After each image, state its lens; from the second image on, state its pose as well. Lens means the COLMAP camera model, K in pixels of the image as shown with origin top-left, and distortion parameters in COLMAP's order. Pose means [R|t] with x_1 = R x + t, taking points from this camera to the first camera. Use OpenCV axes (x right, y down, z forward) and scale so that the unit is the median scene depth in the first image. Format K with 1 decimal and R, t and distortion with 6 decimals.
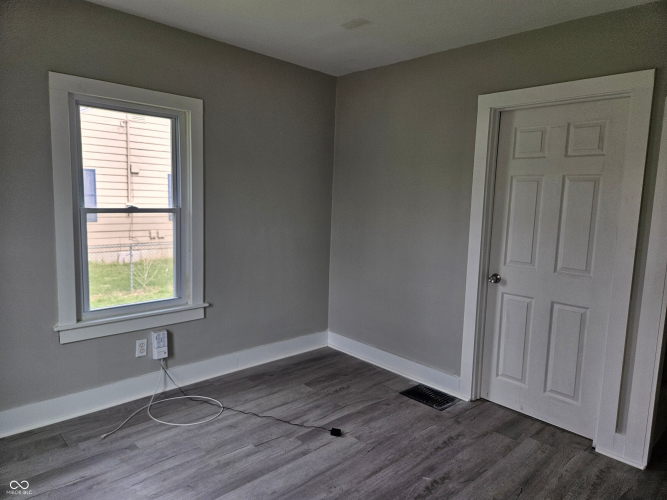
lens RADIAL K [[447.5, 0, 333.5], [0, 447.5, 250.0], [0, 0, 1]] dist [0.004048, 0.001408]
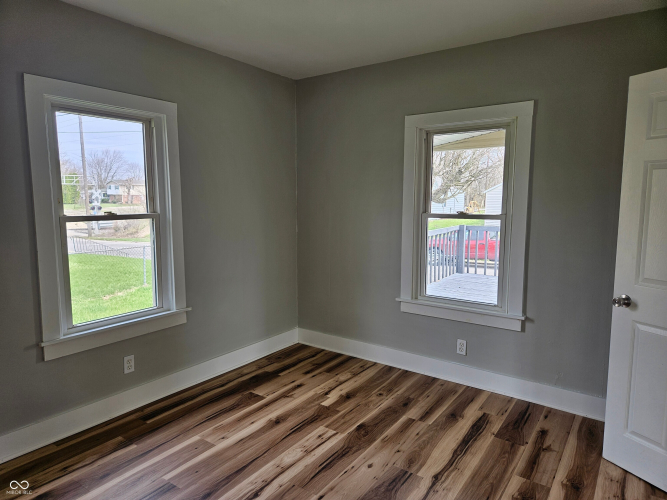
lens RADIAL K [[447.5, 0, 333.5], [0, 447.5, 250.0], [0, 0, 1]] dist [0.004048, 0.001408]
pose [[0.973341, -0.055351, 0.222586, -0.195792], [0.054636, 0.998462, 0.009371, -0.001437], [-0.222762, 0.003040, 0.974868, -0.050618]]
